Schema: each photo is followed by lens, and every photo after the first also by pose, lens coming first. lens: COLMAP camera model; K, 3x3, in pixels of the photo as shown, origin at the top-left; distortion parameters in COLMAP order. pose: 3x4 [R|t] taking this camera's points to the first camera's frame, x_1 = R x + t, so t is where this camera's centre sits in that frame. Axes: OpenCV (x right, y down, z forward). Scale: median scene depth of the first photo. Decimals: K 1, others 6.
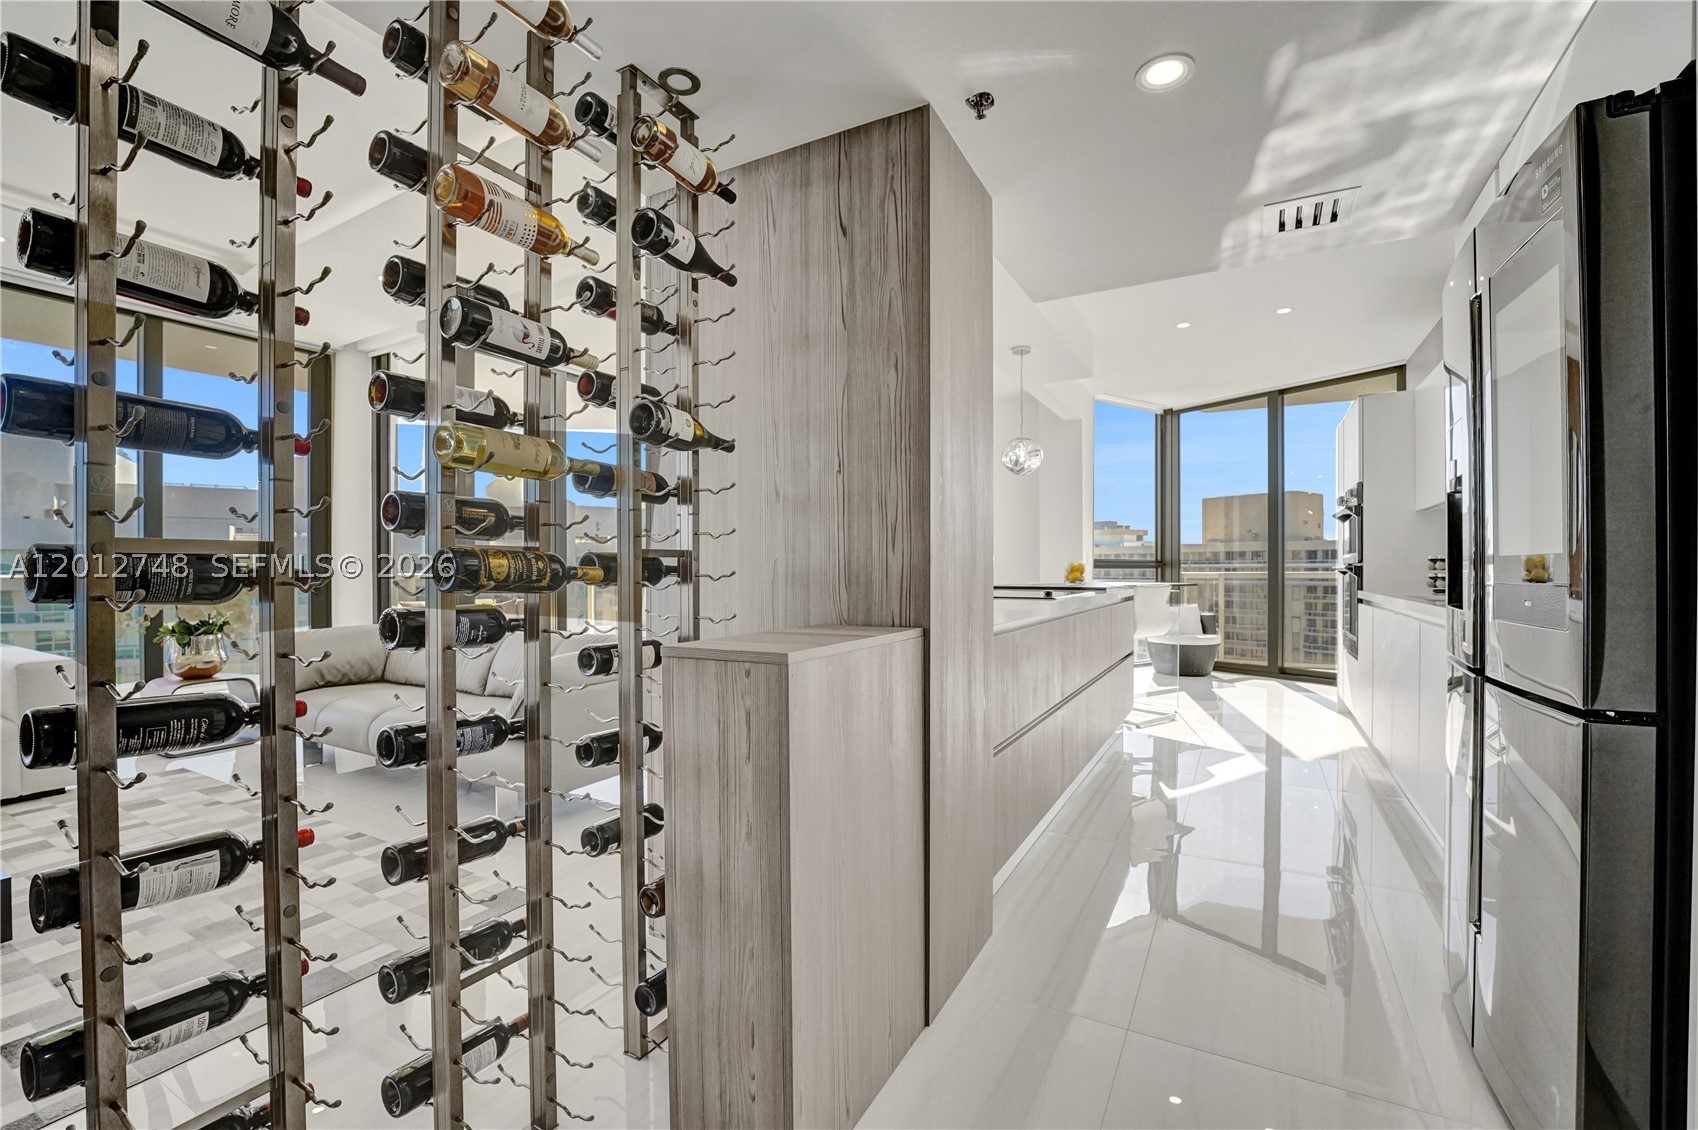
lens RADIAL K [[718.2, 0, 851.7], [0, 718.2, 573.0], [0, 0, 1]] dist [-0.022491, 0.000271]
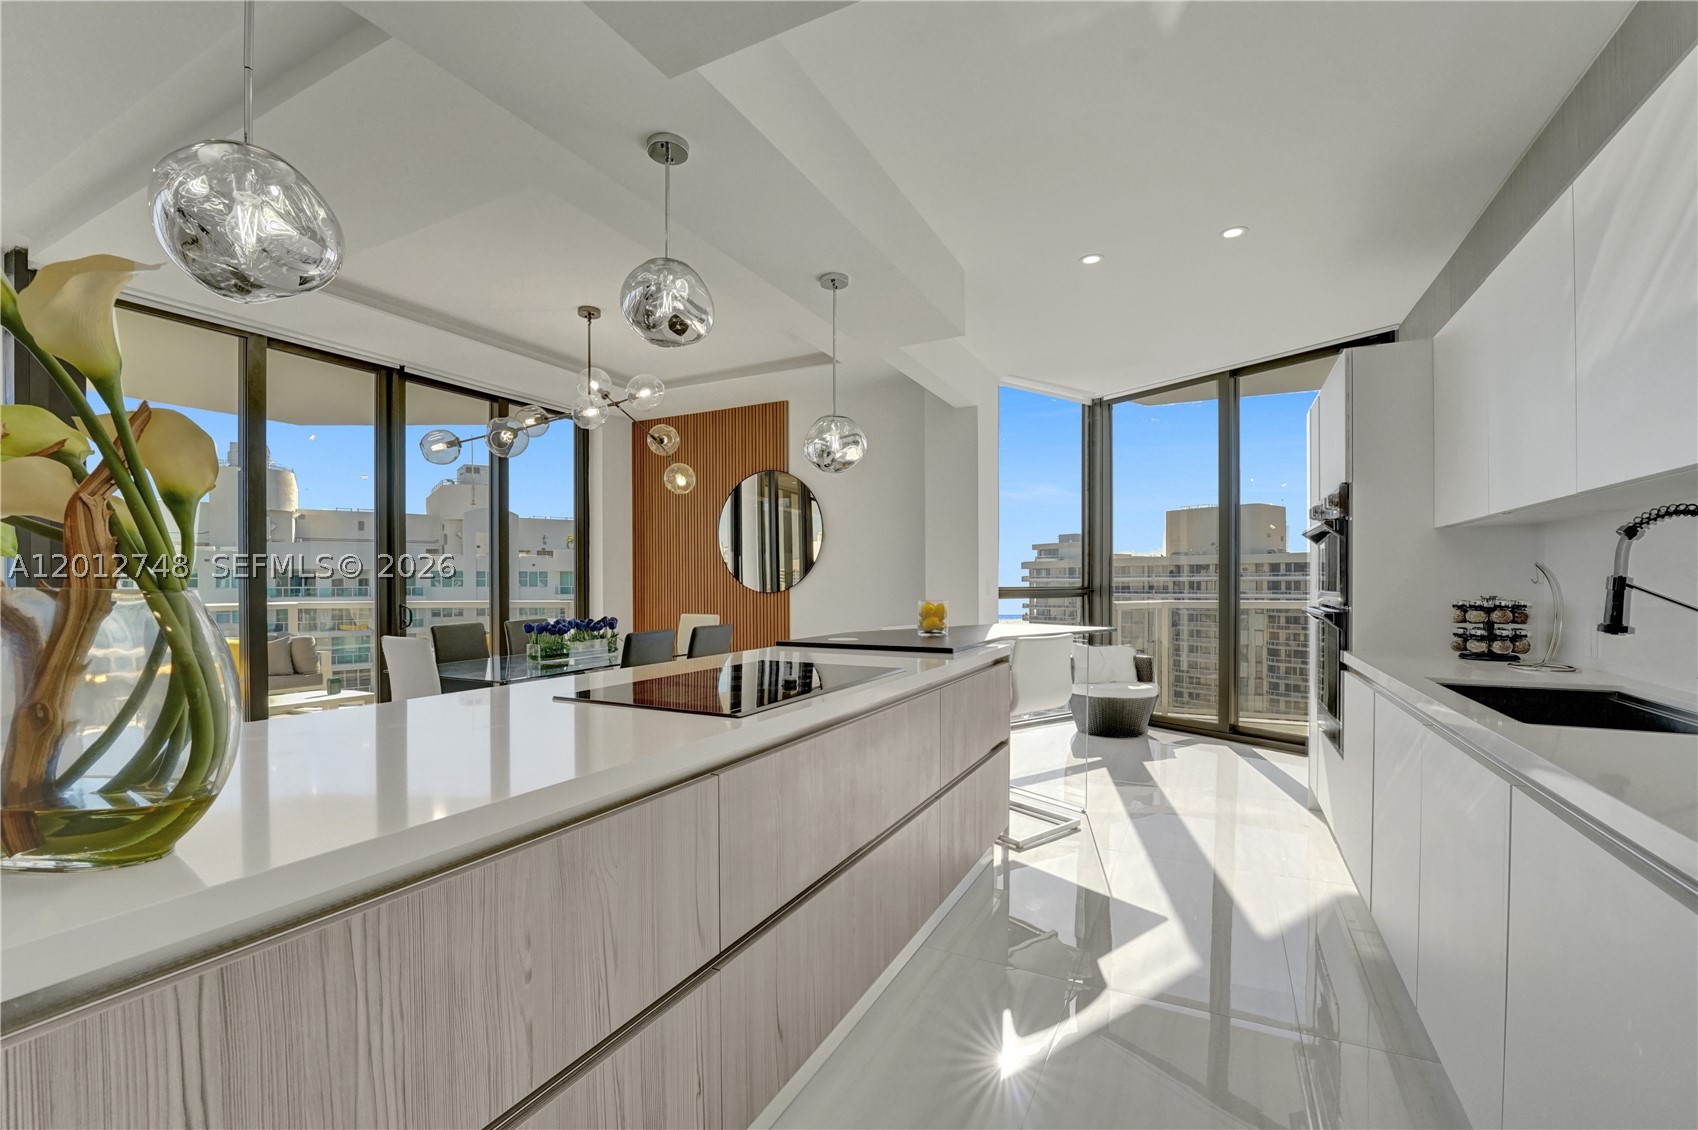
lens RADIAL K [[722.6, 0, 843.7], [0, 722.6, 590.6], [0, 0, 1]] dist [-0.021068, 0.000037]
pose [[0.999460, -0.002753, 0.032750, 0.155534], [0.002573, 0.999981, 0.005536, -0.023085], [-0.032765, -0.005449, 0.999448, 0.238722]]
